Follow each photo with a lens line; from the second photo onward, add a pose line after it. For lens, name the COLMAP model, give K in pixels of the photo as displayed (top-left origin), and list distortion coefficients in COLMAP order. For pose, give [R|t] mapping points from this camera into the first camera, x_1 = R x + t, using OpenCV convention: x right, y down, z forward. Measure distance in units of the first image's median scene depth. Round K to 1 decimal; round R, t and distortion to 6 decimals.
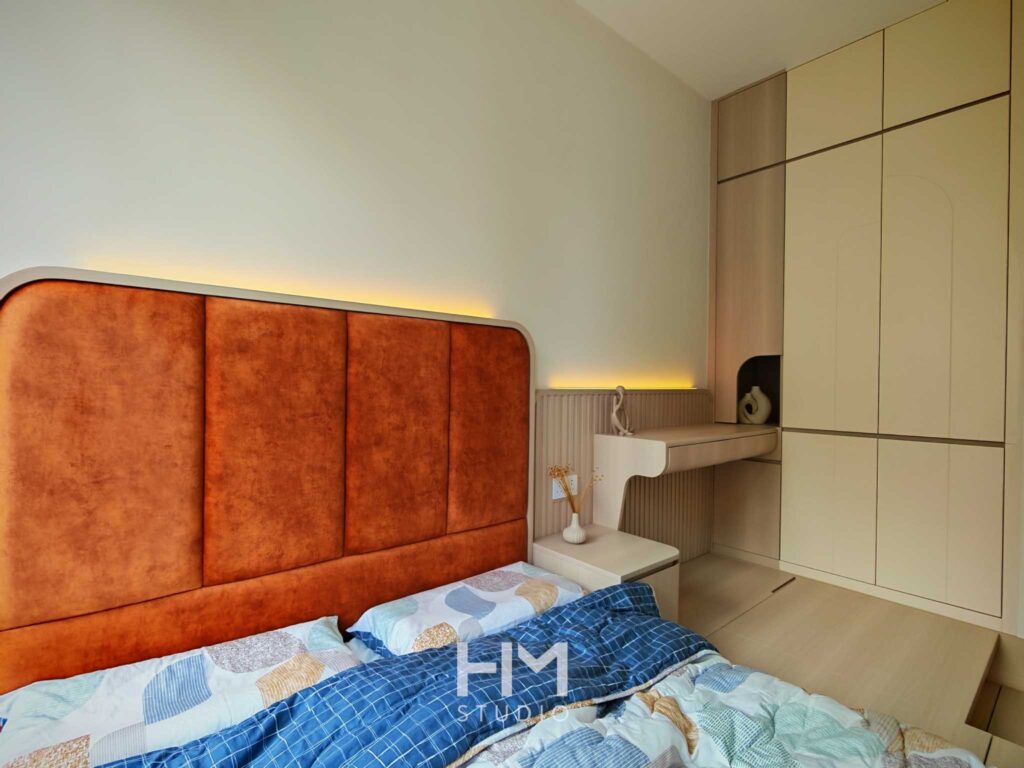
lens RADIAL K [[503.6, 0, 506.8], [0, 503.6, 385.6], [0, 0, 1]] dist [-0.002298, -0.000874]
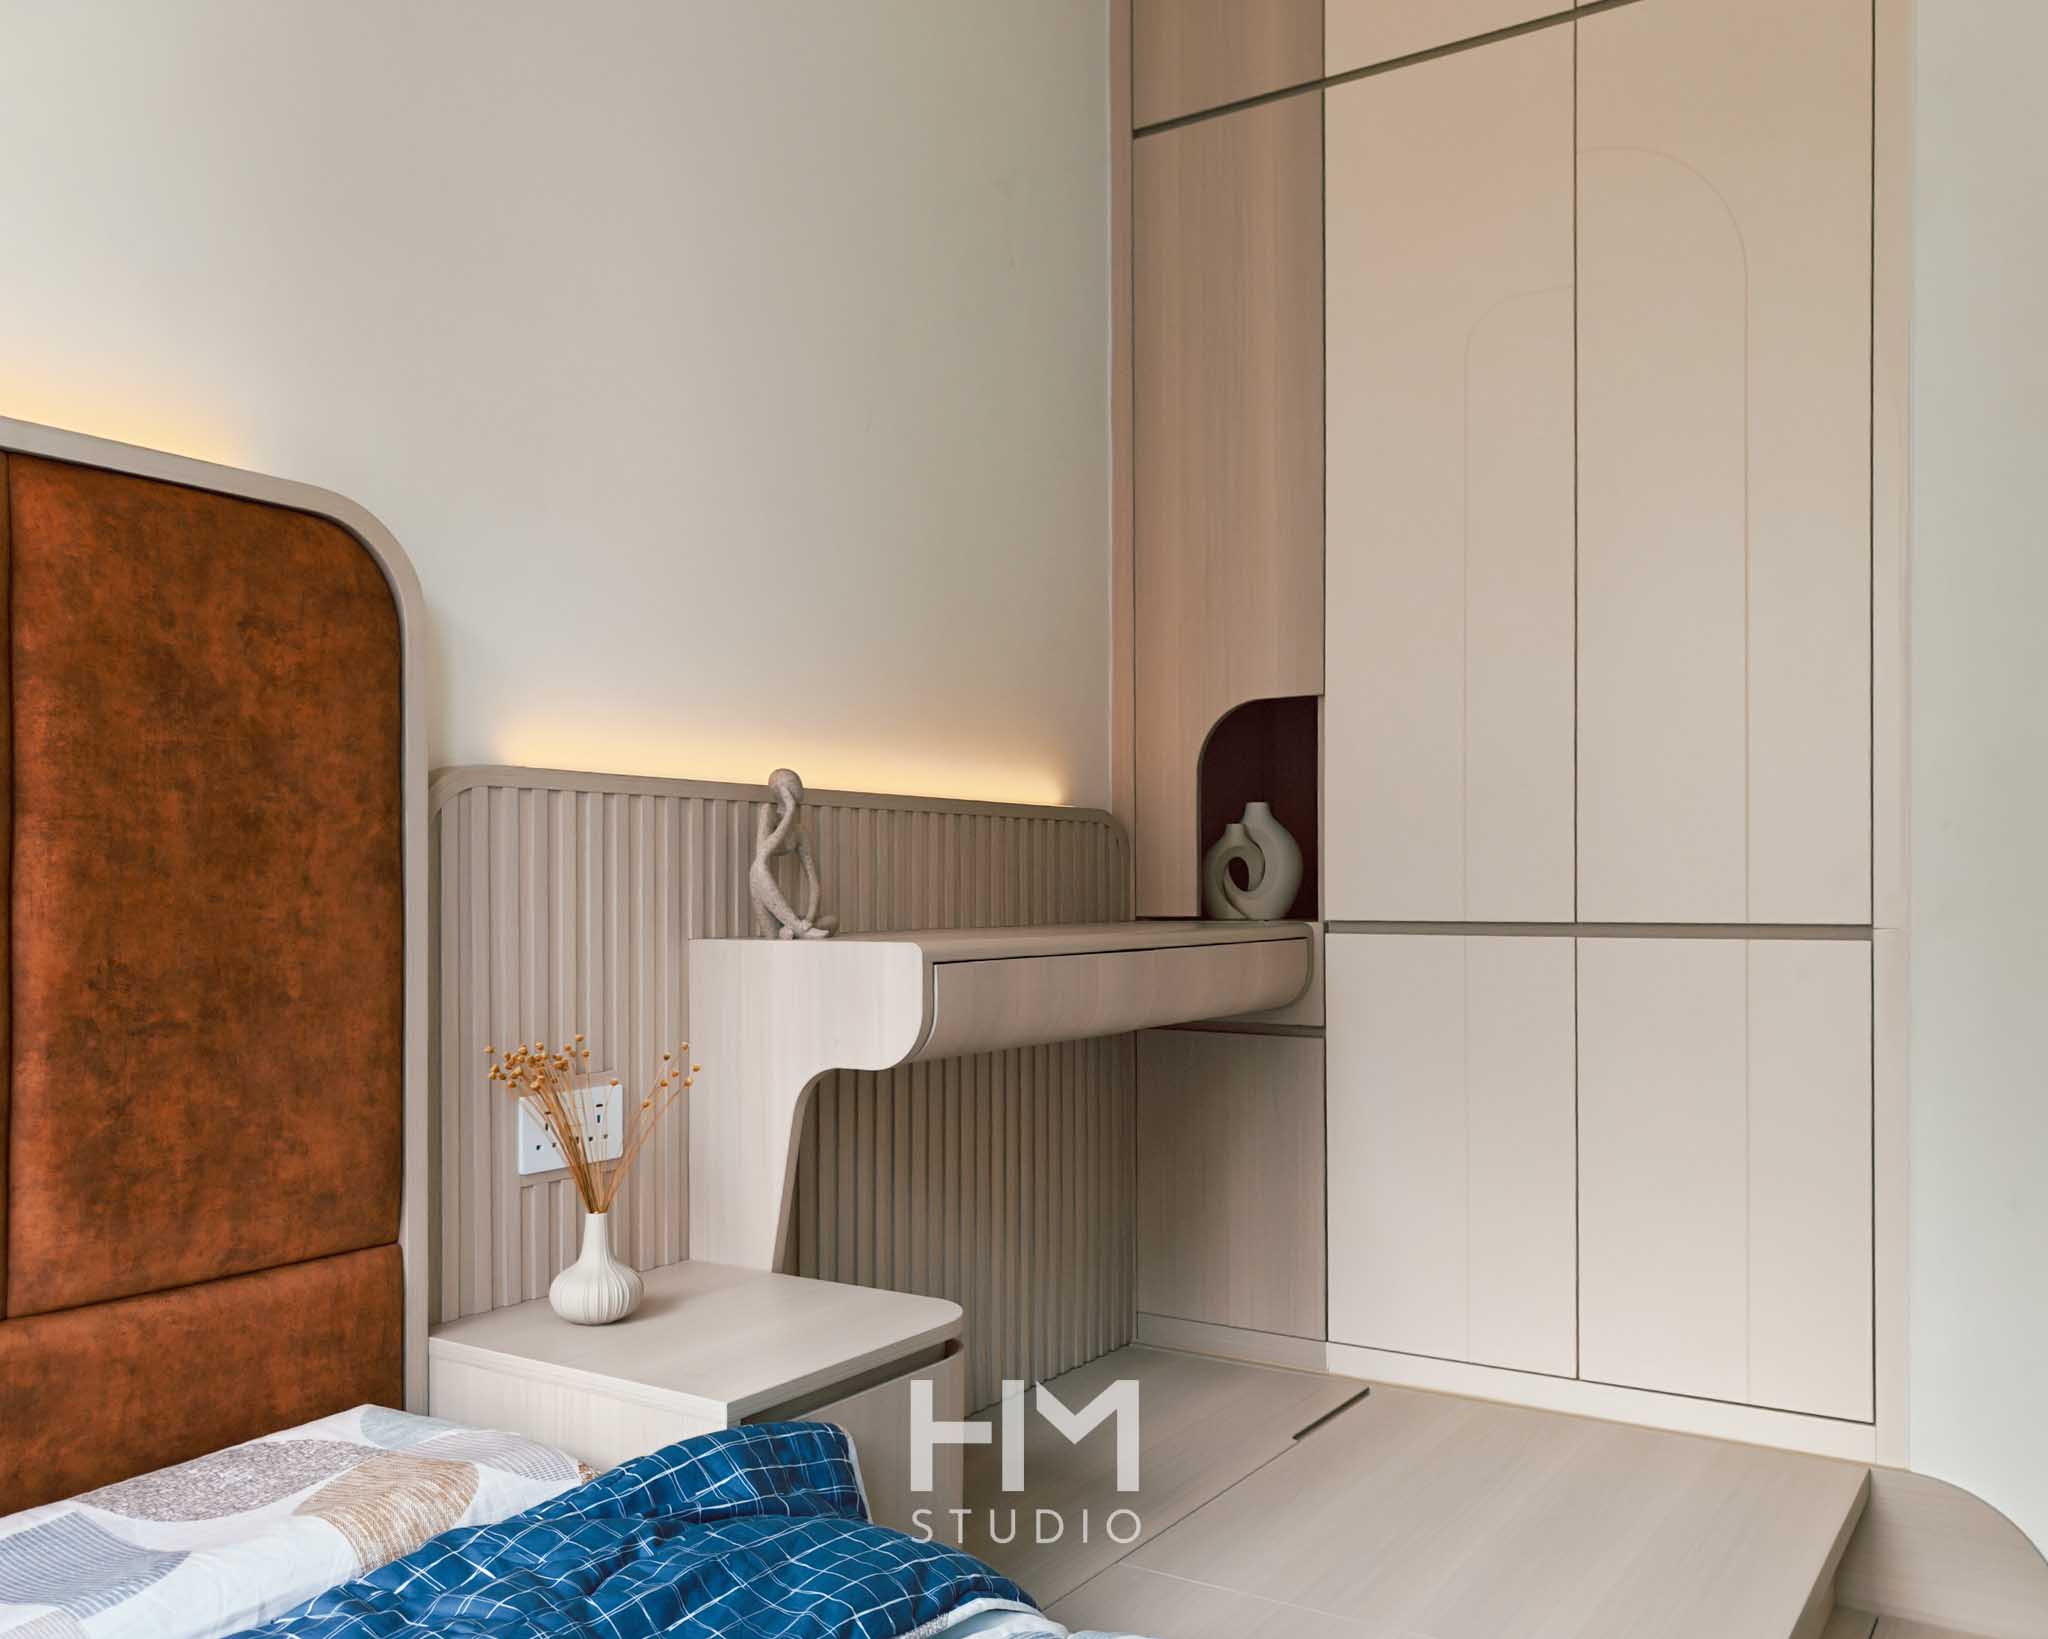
lens RADIAL K [[1707.5, 0, 1129.3], [0, 1707.5, 893.1], [0, 0, 1]] dist [0.018714, -0.001807]
pose [[0.947702, -0.014720, 0.318816, 0.134385], [0.015434, 0.999881, 0.000288, 0.096730], [-0.318783, 0.004648, 0.947816, 0.030701]]
